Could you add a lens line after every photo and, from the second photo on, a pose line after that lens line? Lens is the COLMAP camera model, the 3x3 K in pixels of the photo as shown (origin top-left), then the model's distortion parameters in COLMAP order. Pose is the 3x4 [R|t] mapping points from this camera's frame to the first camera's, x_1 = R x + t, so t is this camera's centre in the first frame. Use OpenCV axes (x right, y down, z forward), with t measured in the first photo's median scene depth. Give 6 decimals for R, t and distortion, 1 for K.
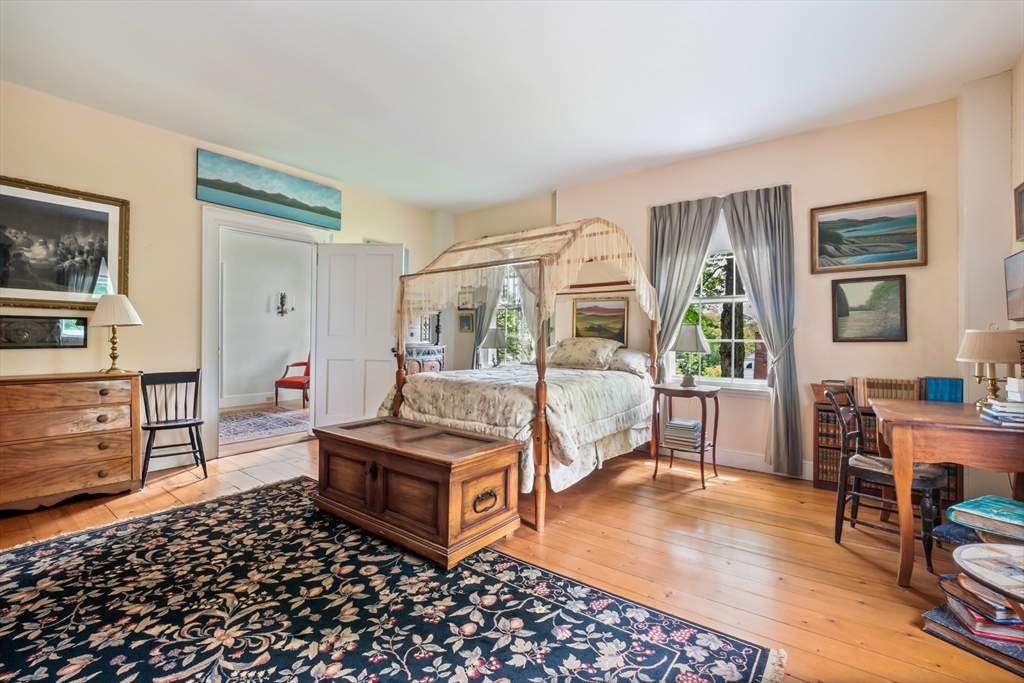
lens RADIAL K [[439.1, 0, 512.0], [0, 439.1, 341.5], [0, 0, 1]] dist [-0.000015, 0.000072]
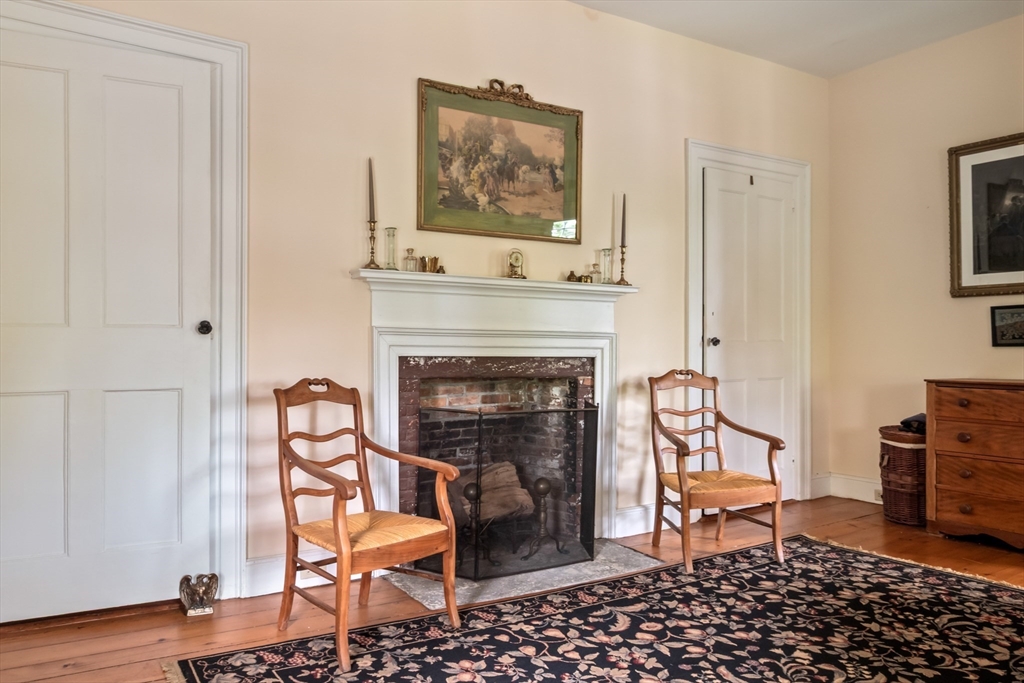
lens RADIAL K [[816.6, 0, 512.0], [0, 816.6, 341.5], [0, 0, 1]] dist [-0.001622, -0.002511]
pose [[-0.340477, -0.009114, -0.940209, 0.774350], [0.000284, 0.999952, -0.009796, 0.029507], [0.940253, -0.003603, -0.340458, 0.821916]]
